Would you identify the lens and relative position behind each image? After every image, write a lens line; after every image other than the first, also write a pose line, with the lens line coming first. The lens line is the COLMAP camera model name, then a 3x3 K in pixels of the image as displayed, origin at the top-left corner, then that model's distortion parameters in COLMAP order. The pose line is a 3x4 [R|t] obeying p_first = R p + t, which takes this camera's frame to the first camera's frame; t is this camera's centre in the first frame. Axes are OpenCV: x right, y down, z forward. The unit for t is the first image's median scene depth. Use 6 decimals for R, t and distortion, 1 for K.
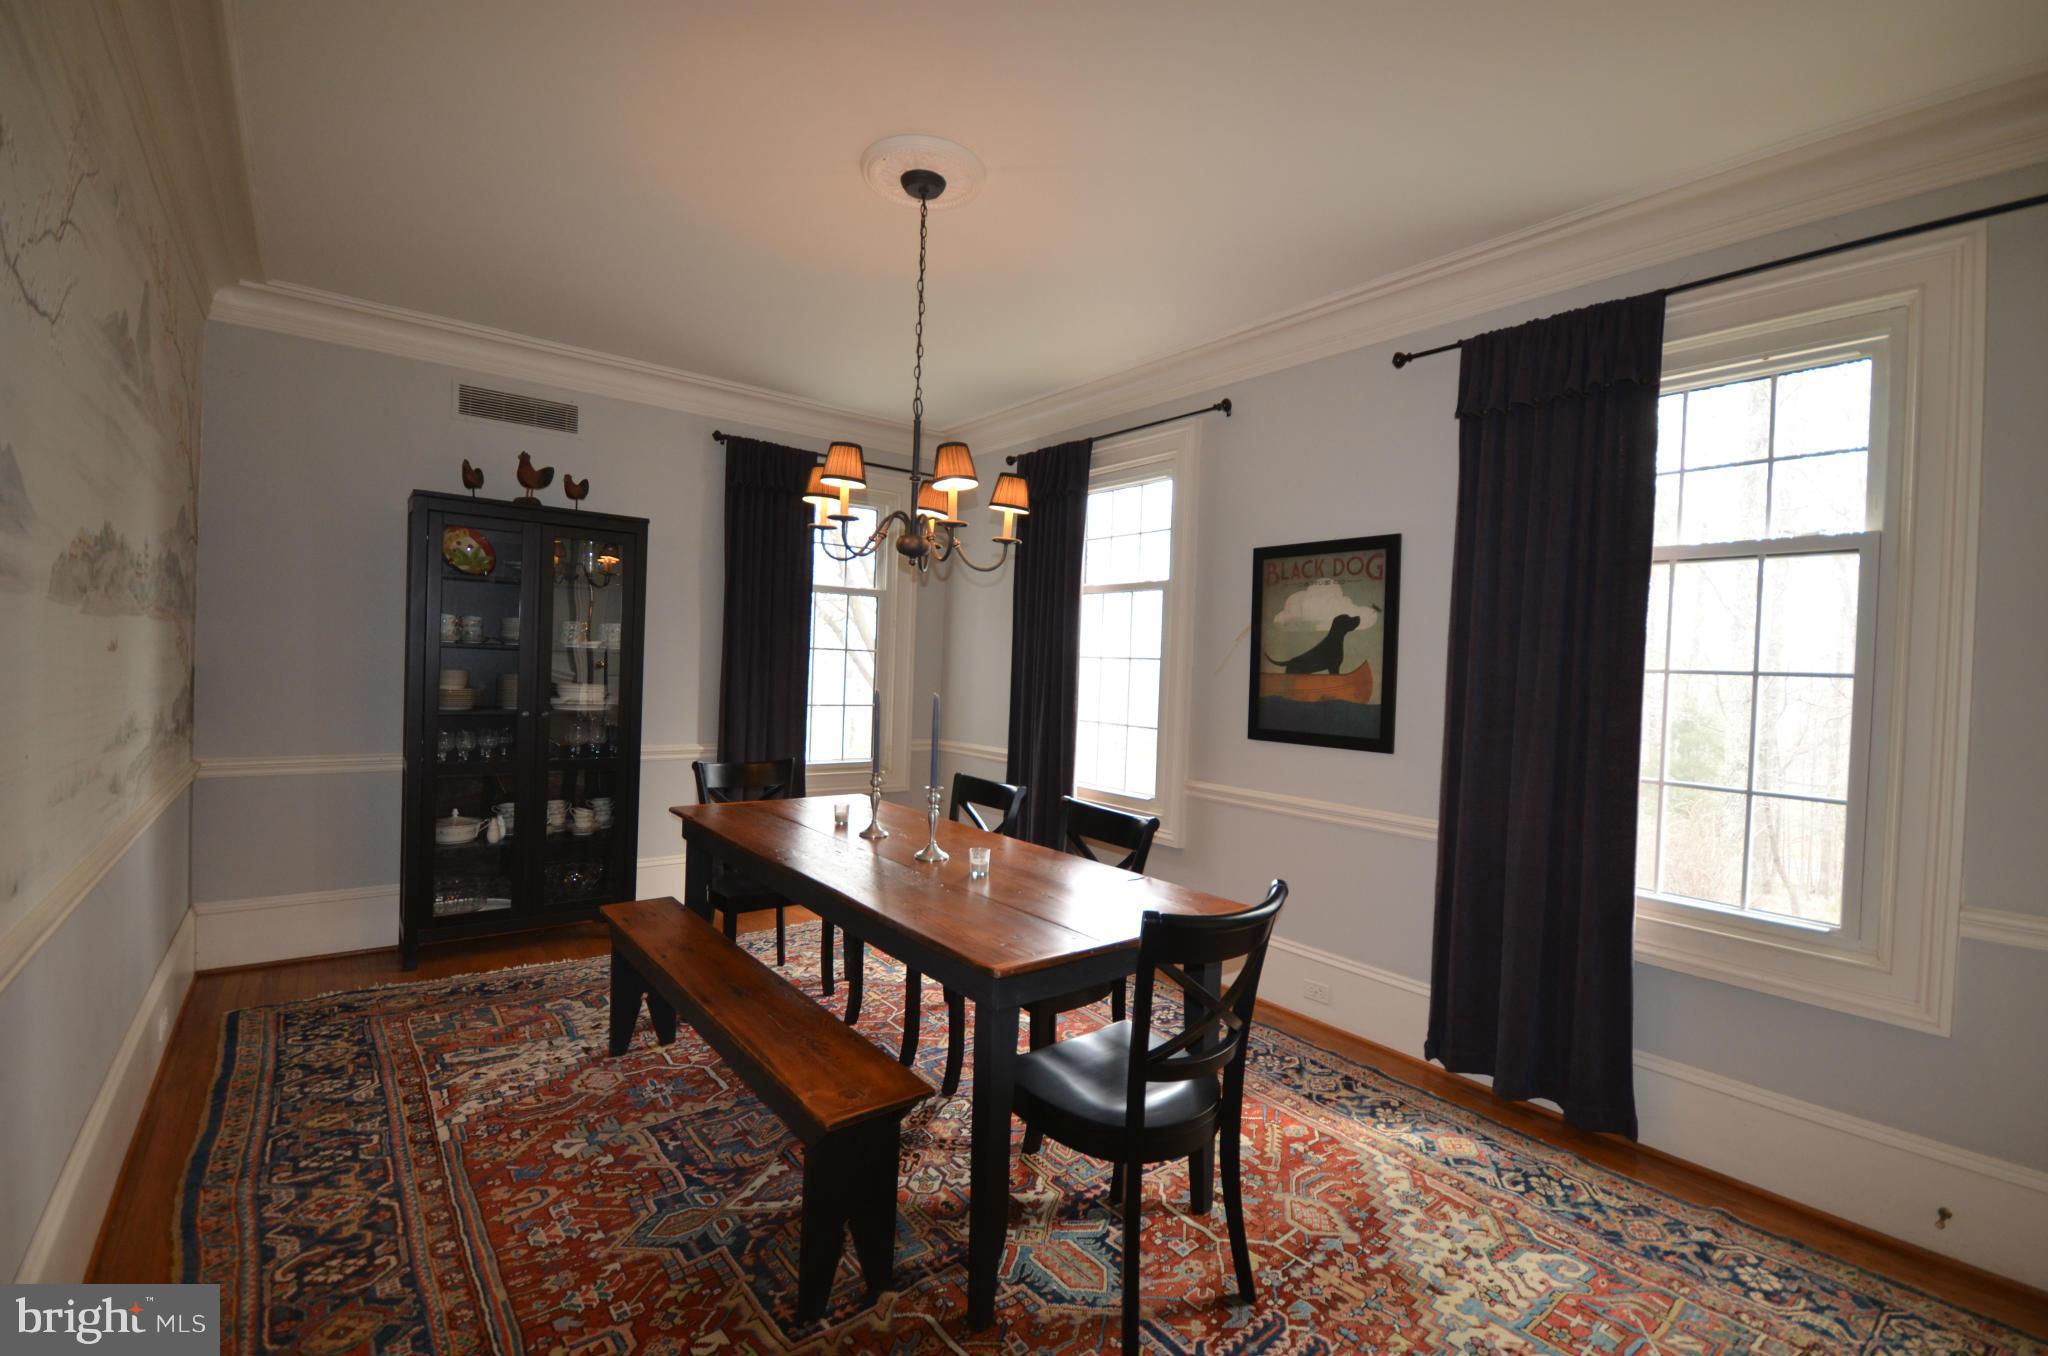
lens RADIAL K [[899.8, 0, 1029.5], [0, 899.8, 678.6], [0, 0, 1]] dist [-0.000053, 0.000137]
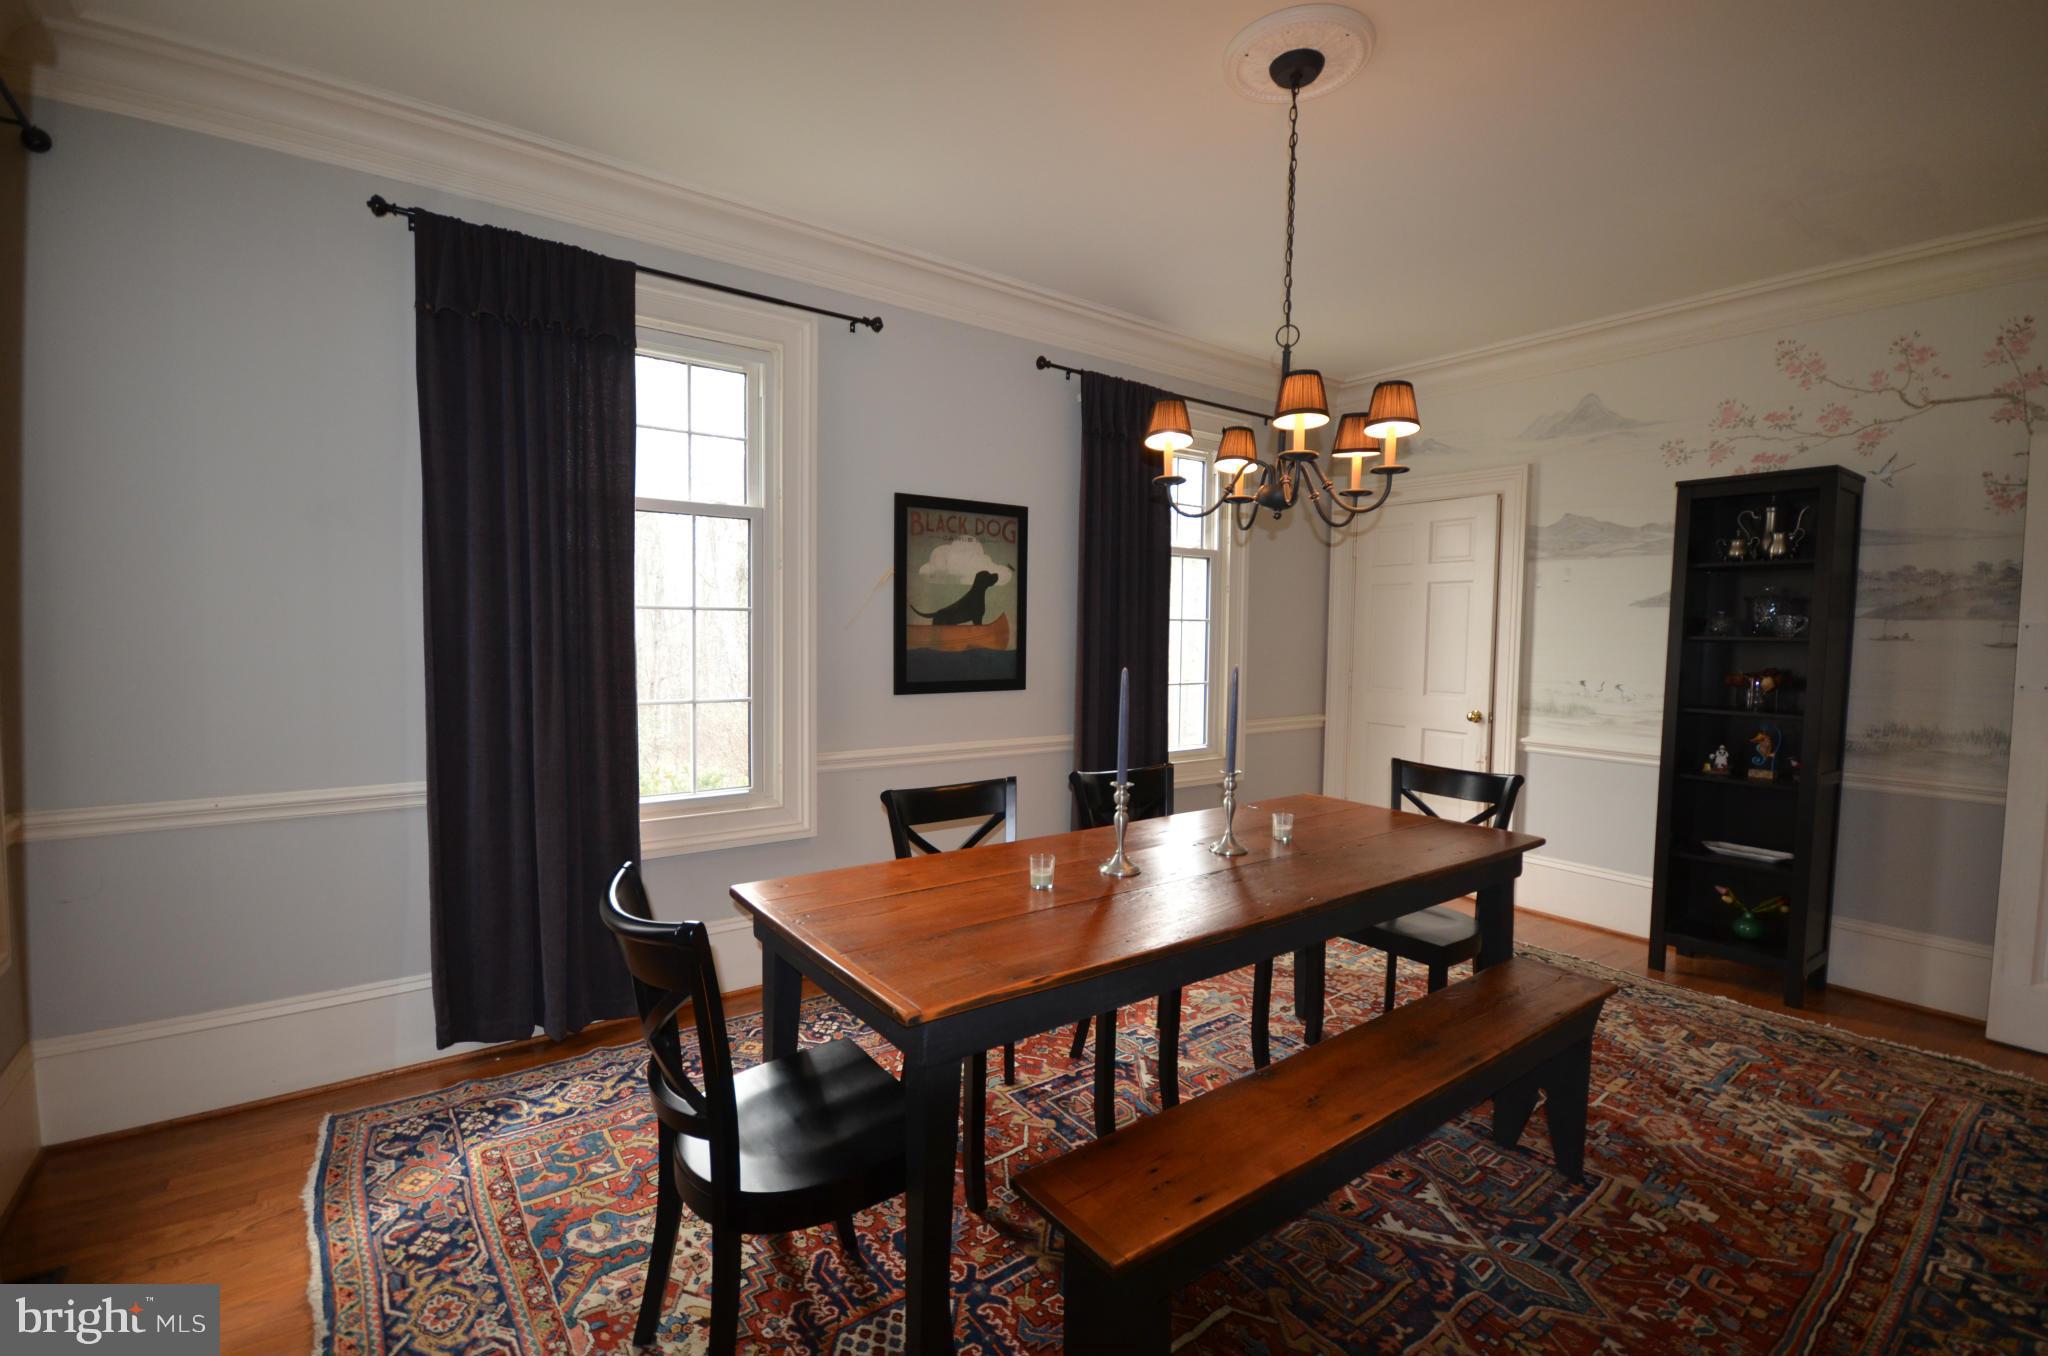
lens RADIAL K [[887.7, 0, 1008.4], [0, 887.7, 682.3], [0, 0, 1]] dist [-0.006823, -0.003475]
pose [[0.042227, -0.102770, 0.993808, -0.734296], [-0.000042, 0.994696, 0.102863, -0.045733], [-0.999108, -0.004385, 0.041999, 0.896348]]
